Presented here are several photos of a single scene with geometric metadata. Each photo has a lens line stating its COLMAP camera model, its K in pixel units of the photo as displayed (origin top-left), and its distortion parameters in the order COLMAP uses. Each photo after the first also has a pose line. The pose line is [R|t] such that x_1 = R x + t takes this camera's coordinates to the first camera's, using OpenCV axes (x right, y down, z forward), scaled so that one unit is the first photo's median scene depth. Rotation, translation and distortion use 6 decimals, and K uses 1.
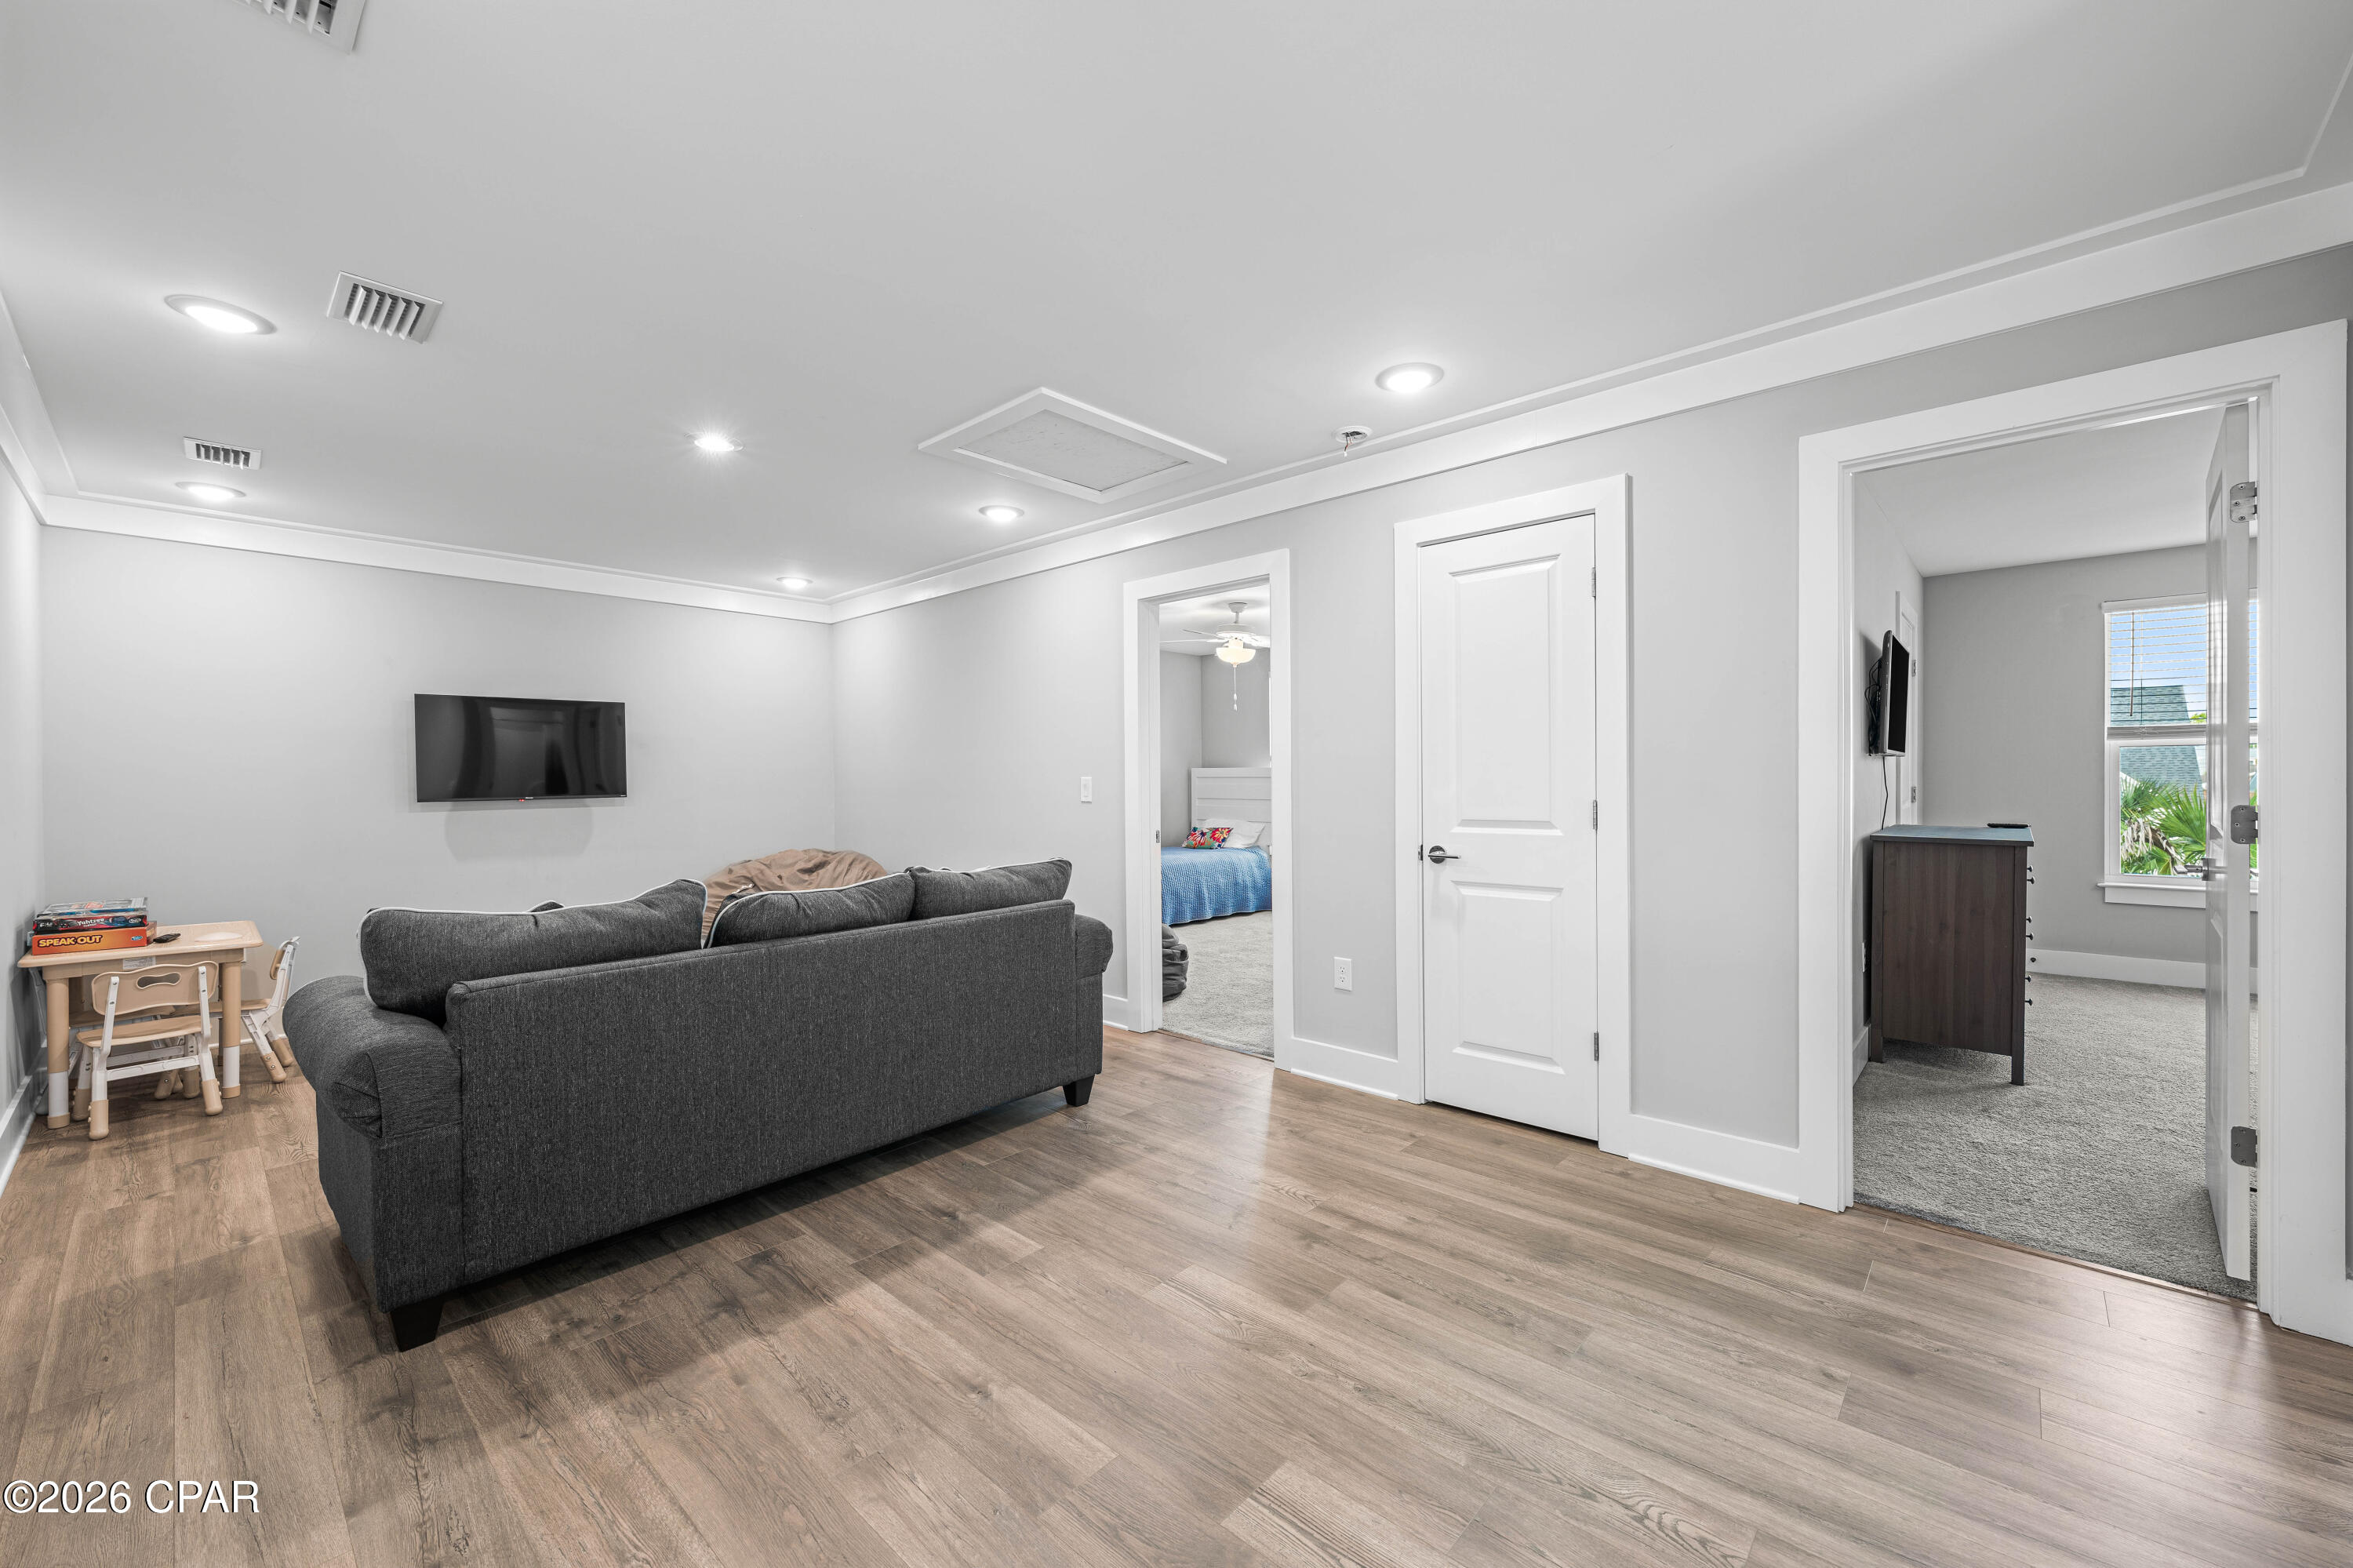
lens RADIAL K [[936.9, 0, 1168.8], [0, 936.9, 803.3], [0, 0, 1]] dist [0.001308, -0.000015]
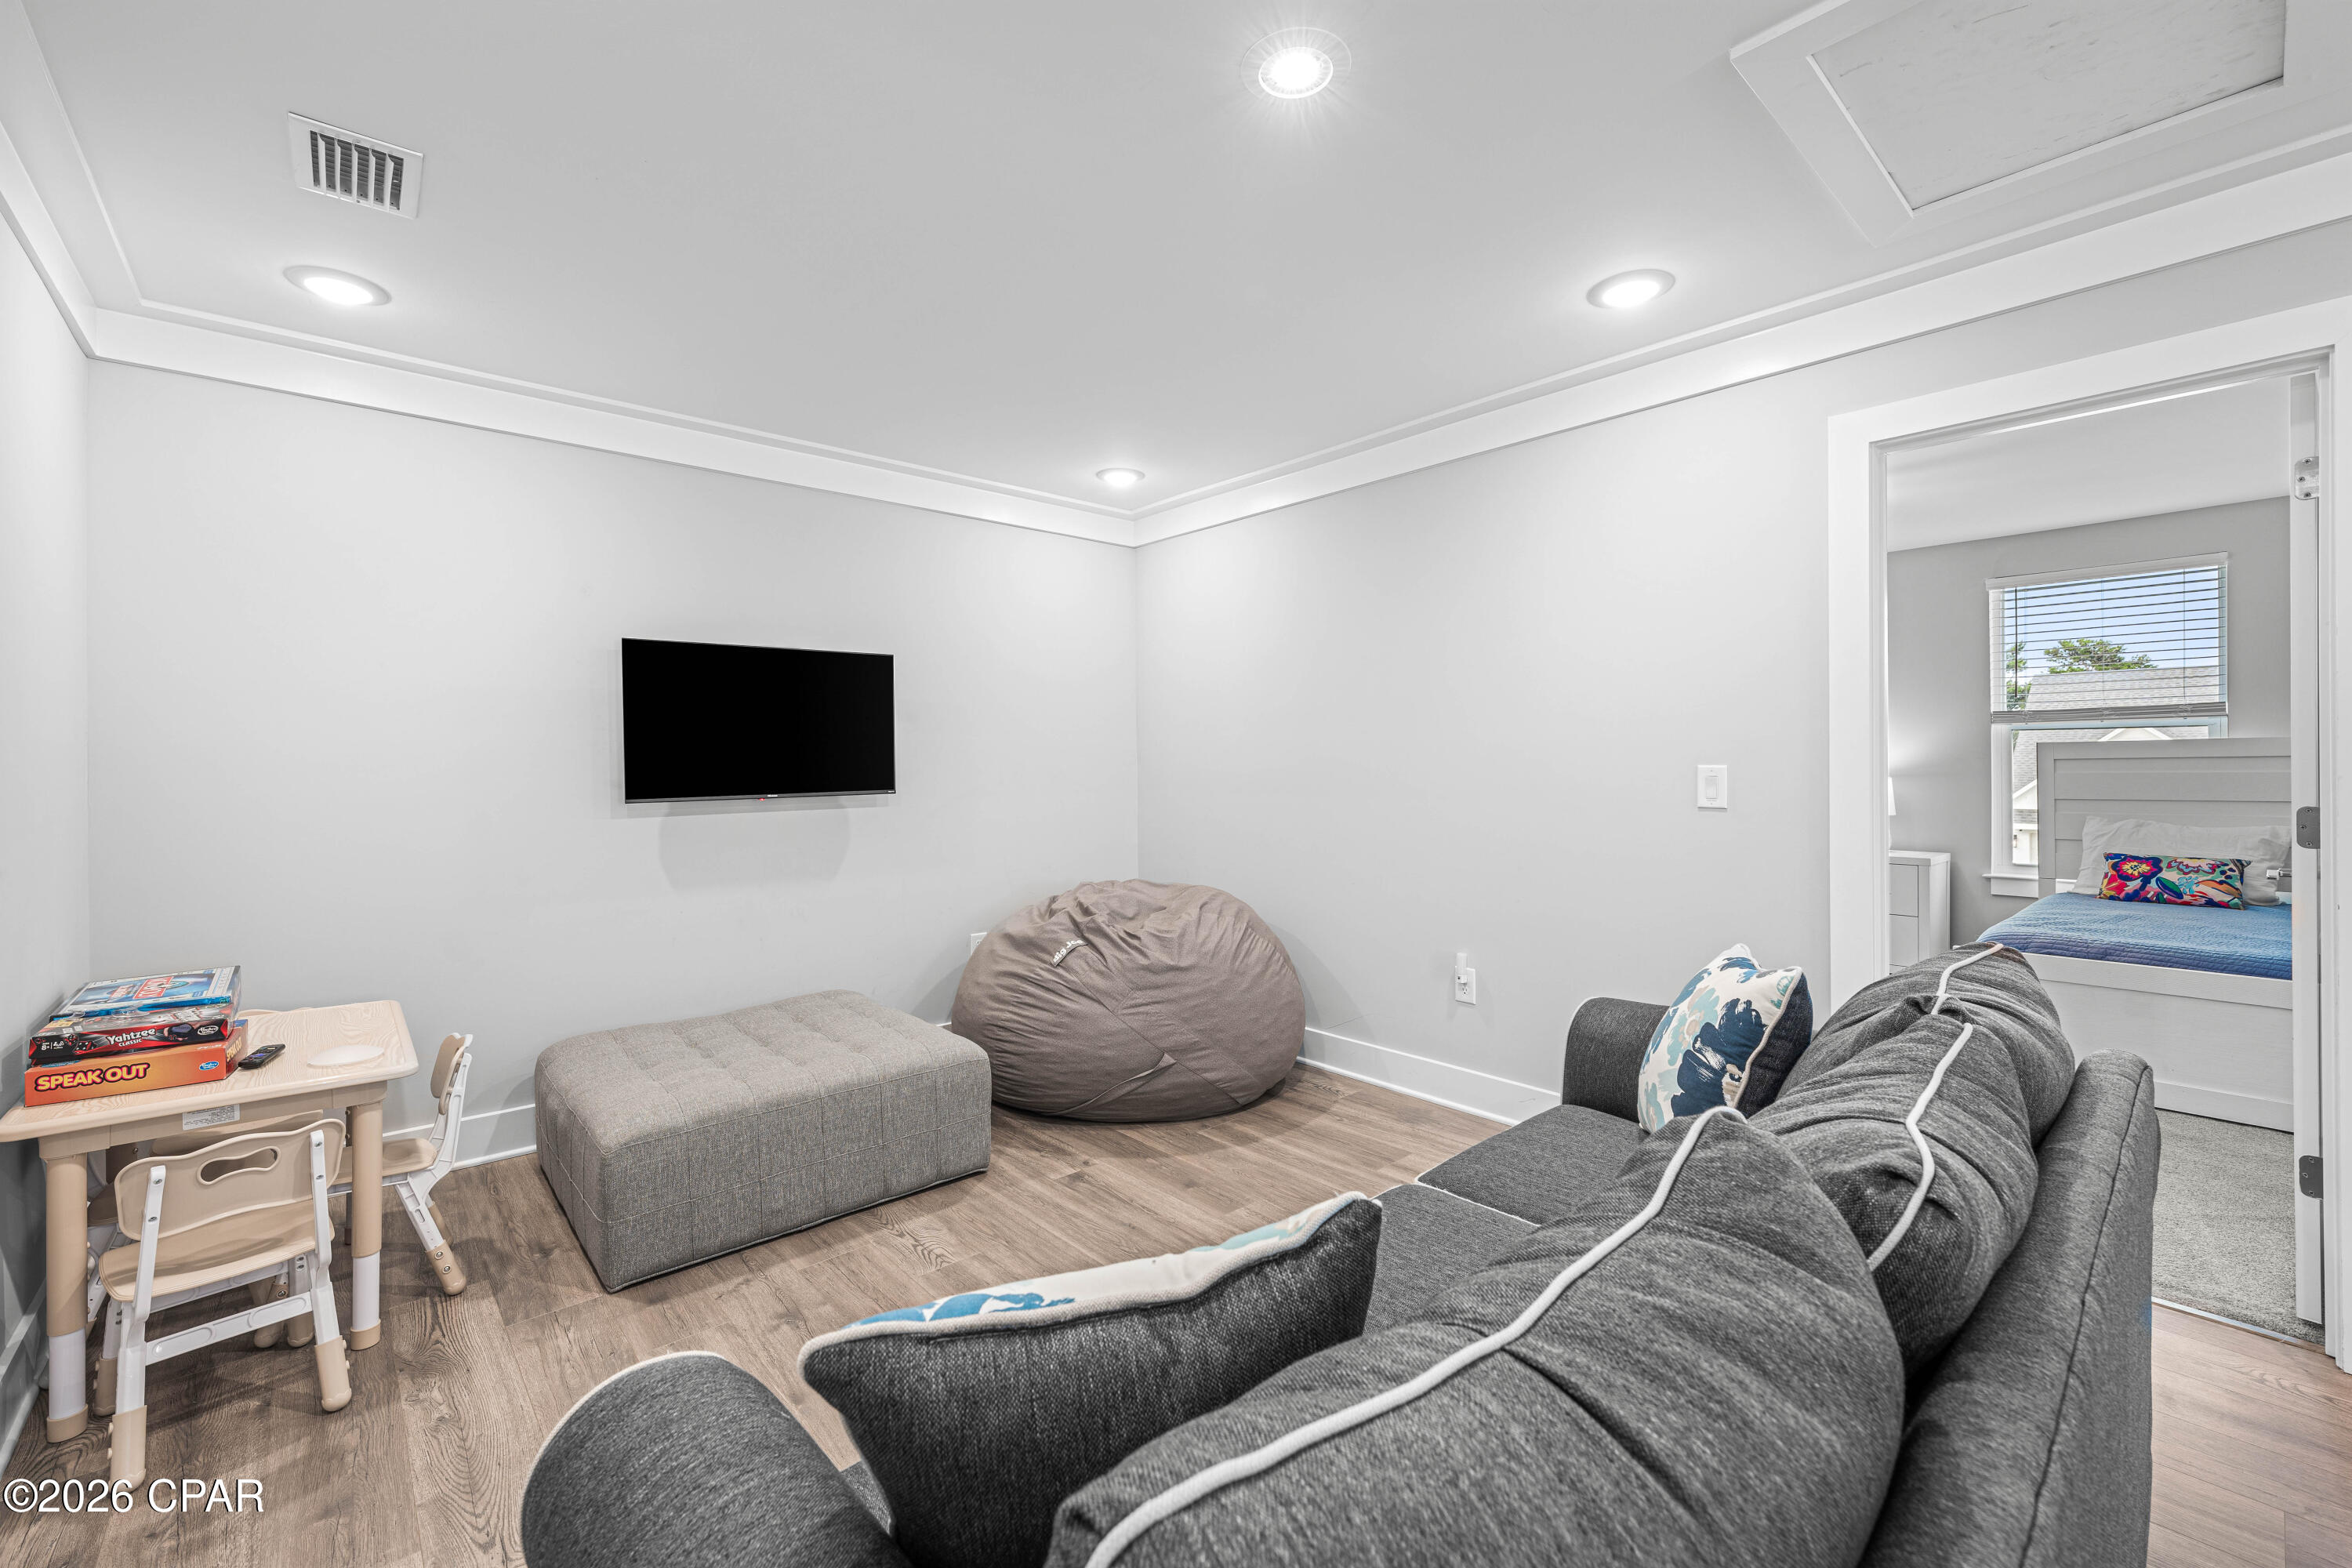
lens RADIAL K [[1008.1, 0, 1181.7], [0, 1008.1, 782.3], [0, 0, 1]] dist [0.001075, 0.000134]
pose [[0.994979, 0.000231, -0.100084, -0.477842], [-0.000933, 0.999975, -0.006974, -0.016233], [0.100080, 0.007032, 0.994955, 0.470508]]
